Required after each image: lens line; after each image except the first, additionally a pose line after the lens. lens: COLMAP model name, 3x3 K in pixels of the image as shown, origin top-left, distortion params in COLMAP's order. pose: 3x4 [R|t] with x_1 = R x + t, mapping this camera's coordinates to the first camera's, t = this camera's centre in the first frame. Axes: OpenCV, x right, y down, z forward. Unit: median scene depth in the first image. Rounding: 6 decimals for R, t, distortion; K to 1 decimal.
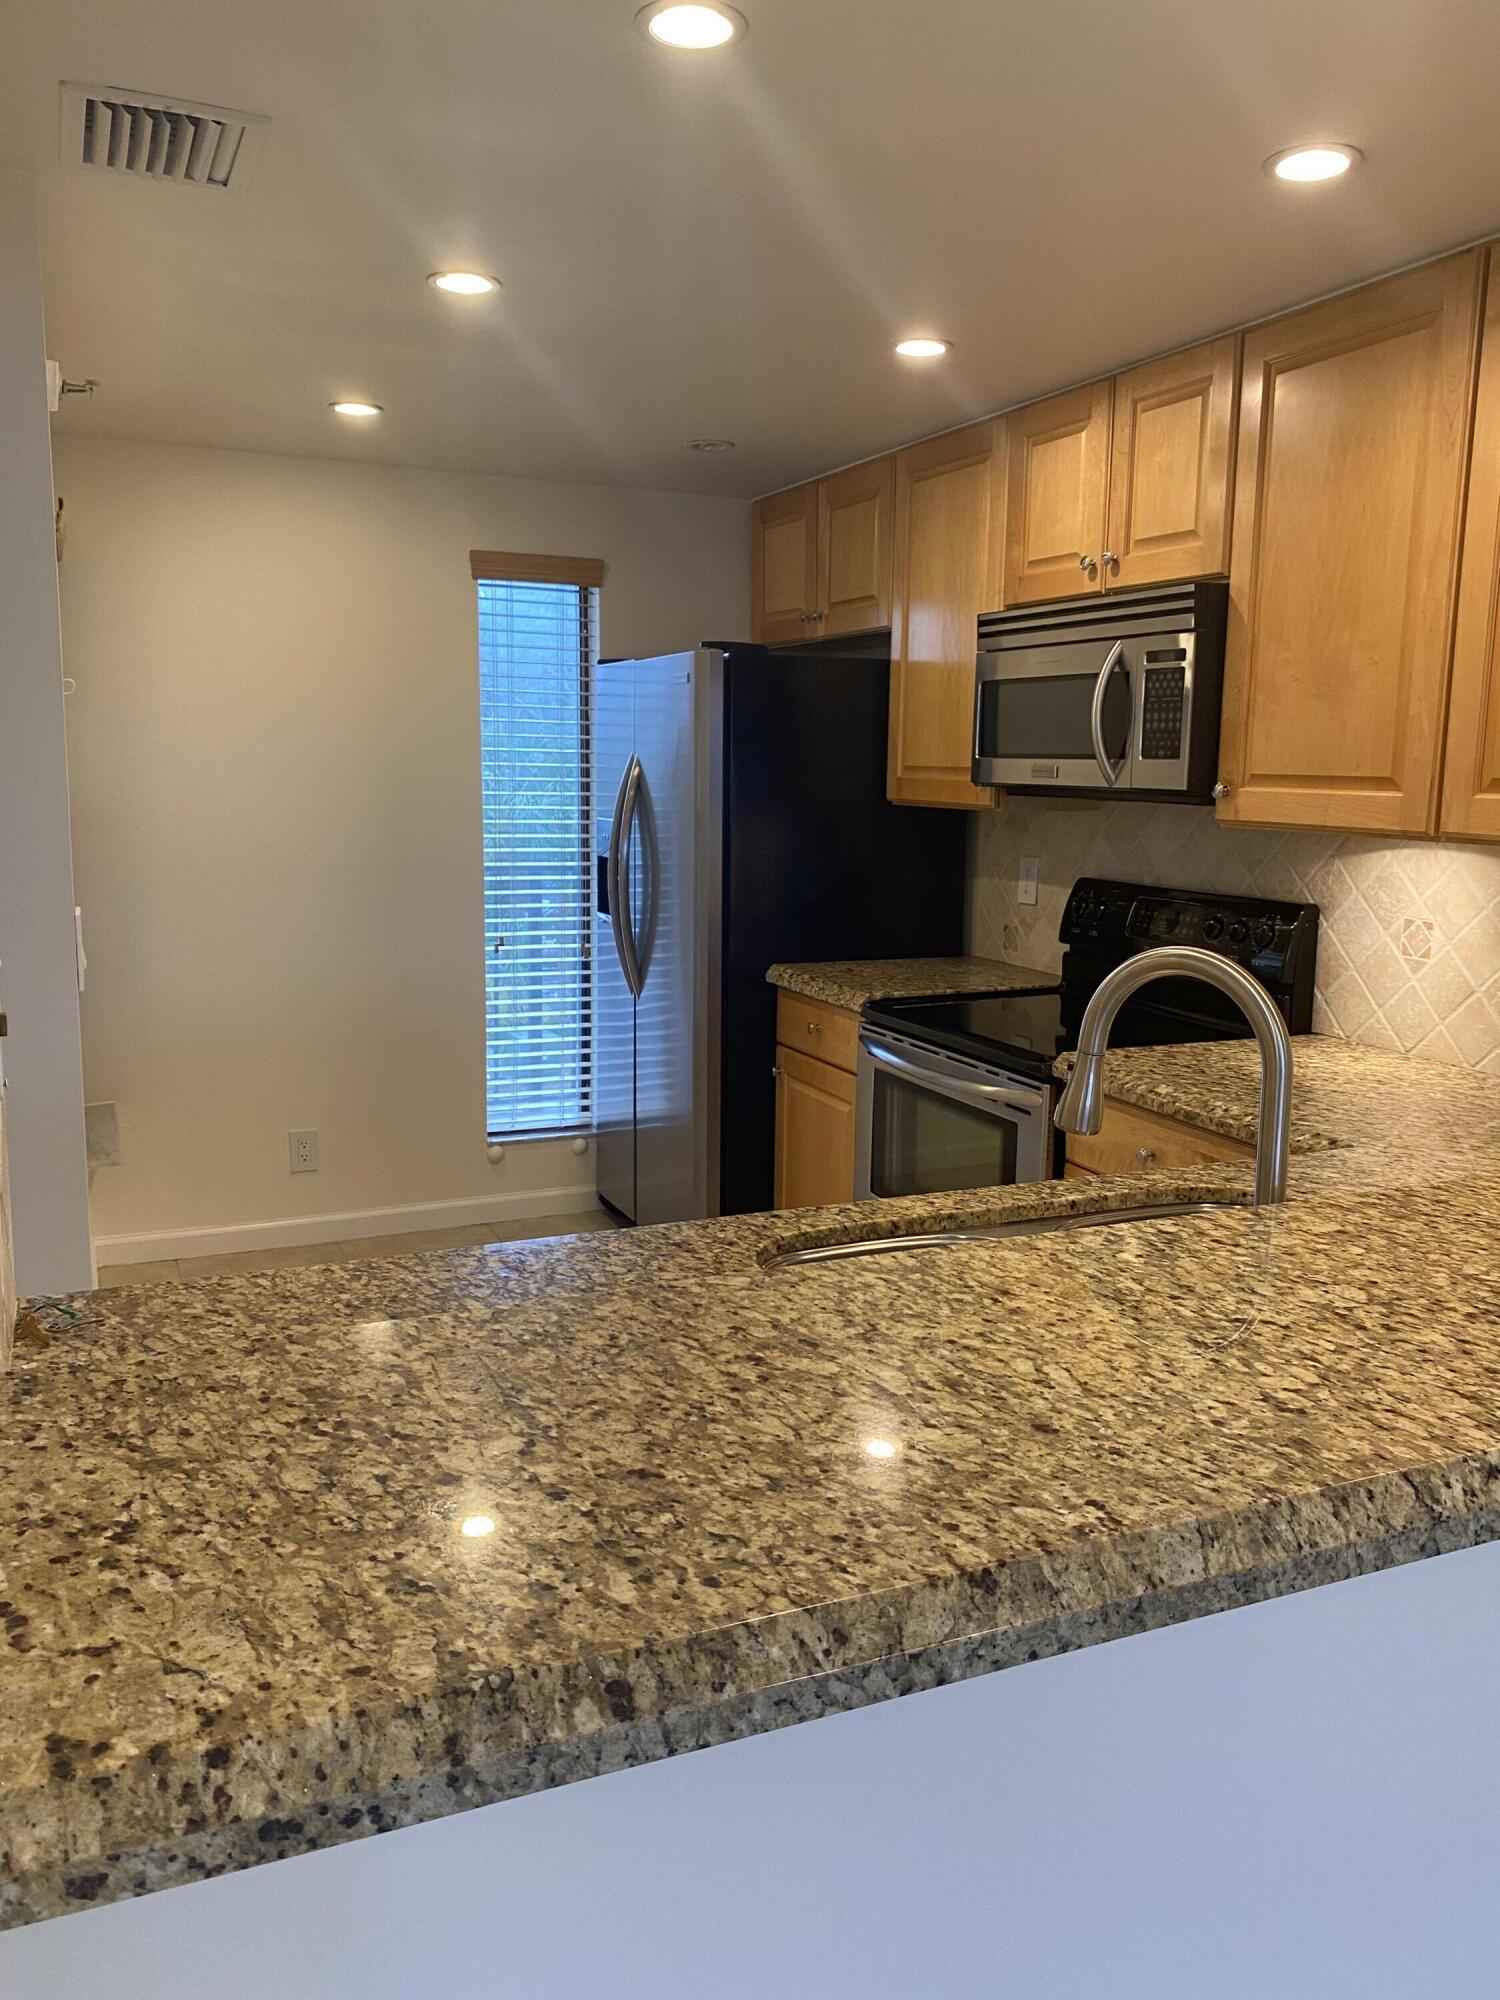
lens RADIAL K [[1536.0, 0, 750.0], [0, 1536.0, 1000.0], [0, 0, 1]] dist [0.051285, -0.000690]
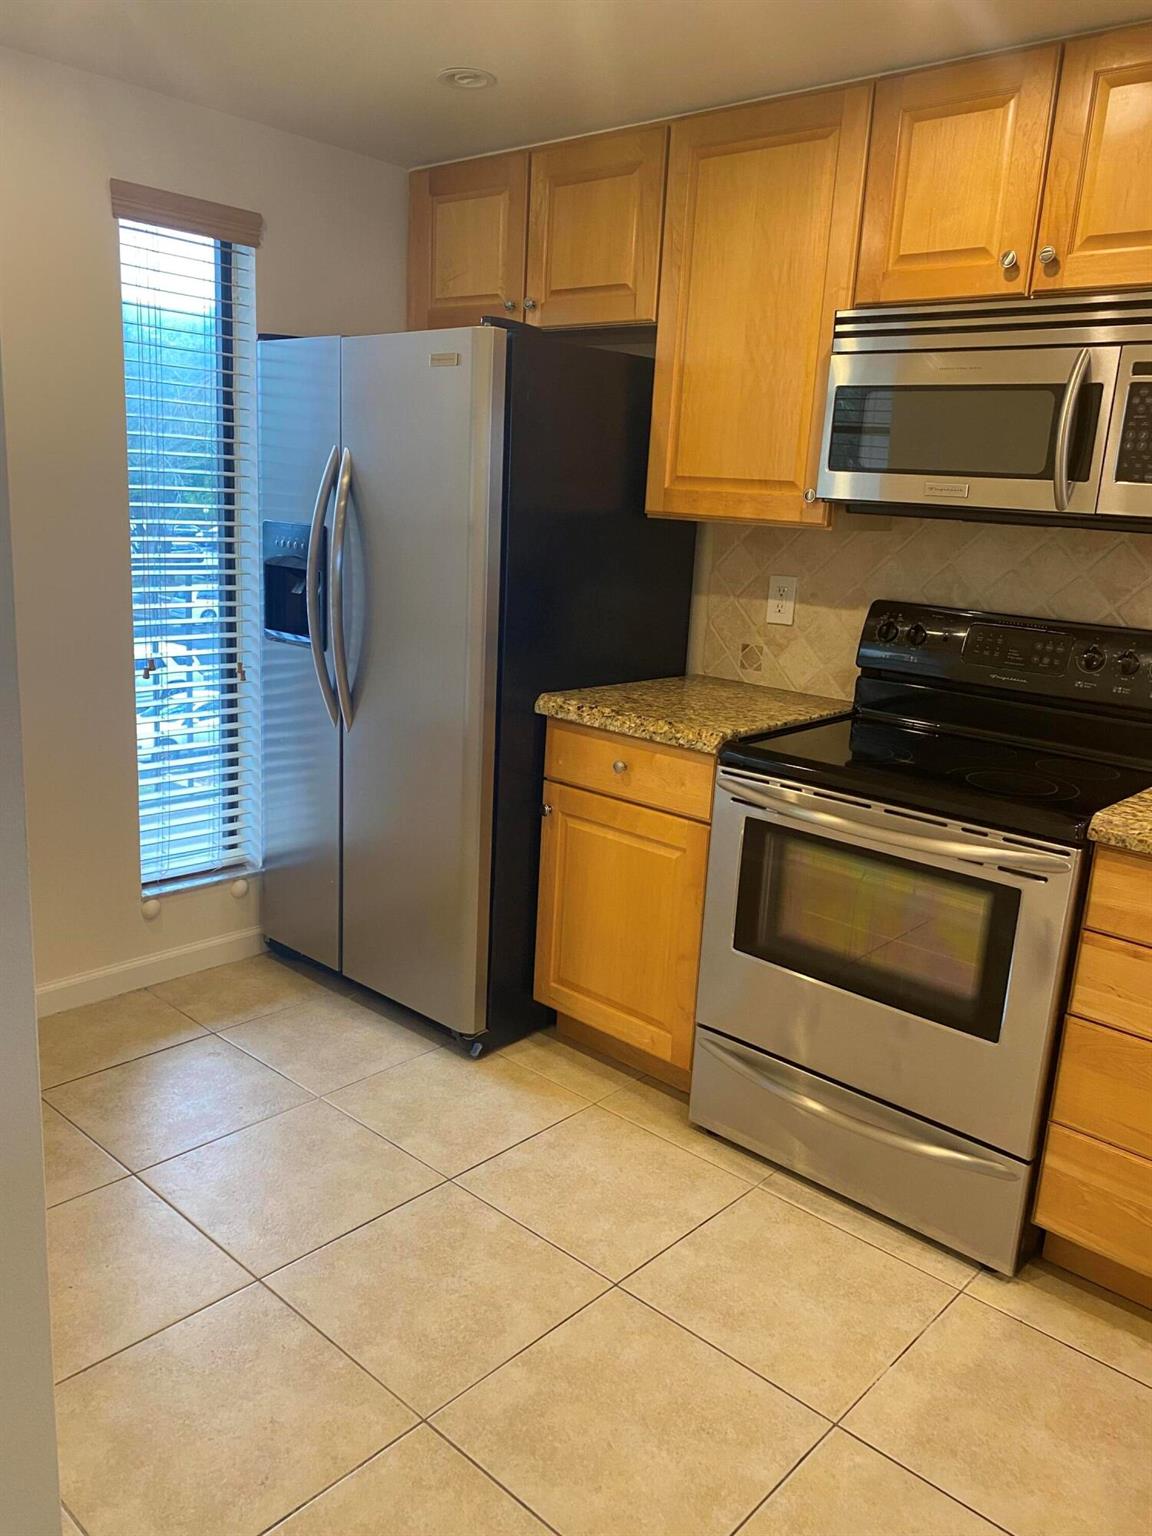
lens RADIAL K [[1173.7, 0, 576.0], [0, 1173.7, 768.0], [0, 0, 1]] dist [0.006212, -0.011349]
pose [[0.912896, -0.058683, 0.403953, -0.248998], [0.020776, 0.995009, 0.097594, -0.046630], [-0.407664, -0.080700, 0.909559, 0.361559]]
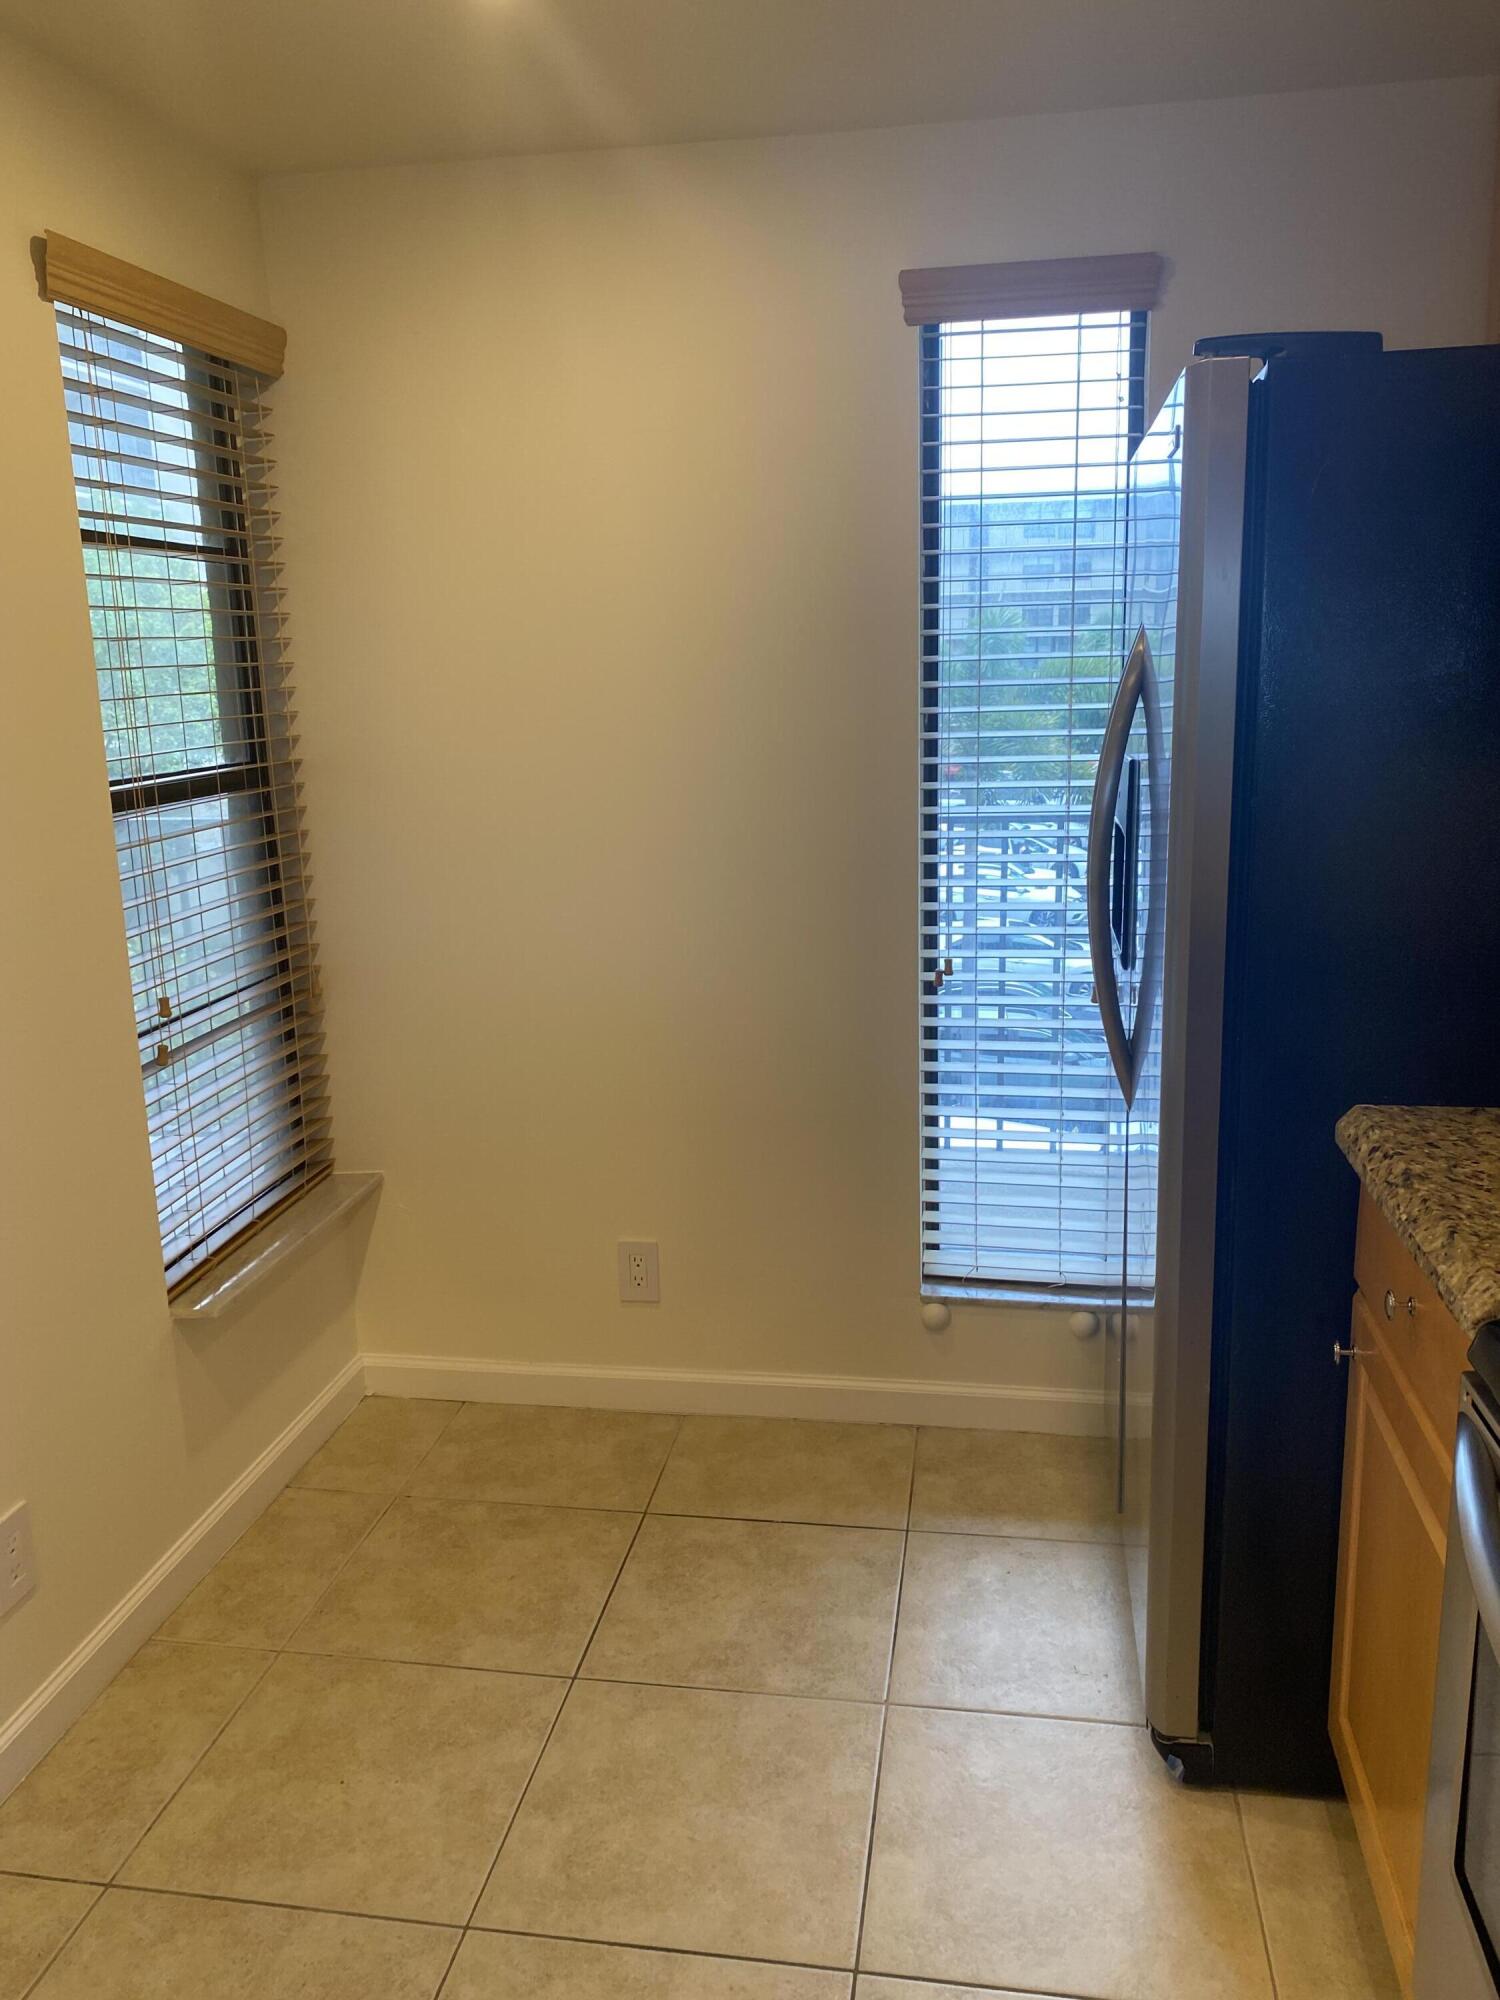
lens RADIAL K [[1528.4, 0, 750.8], [0, 1528.4, 984.8], [0, 0, 1]] dist [0.000780, 0.004046]
pose [[0.837534, 0.076578, -0.540993, 0.101606], [-0.047124, 0.996564, 0.068110, -0.077687], [0.544350, -0.031551, 0.838265, 0.556541]]
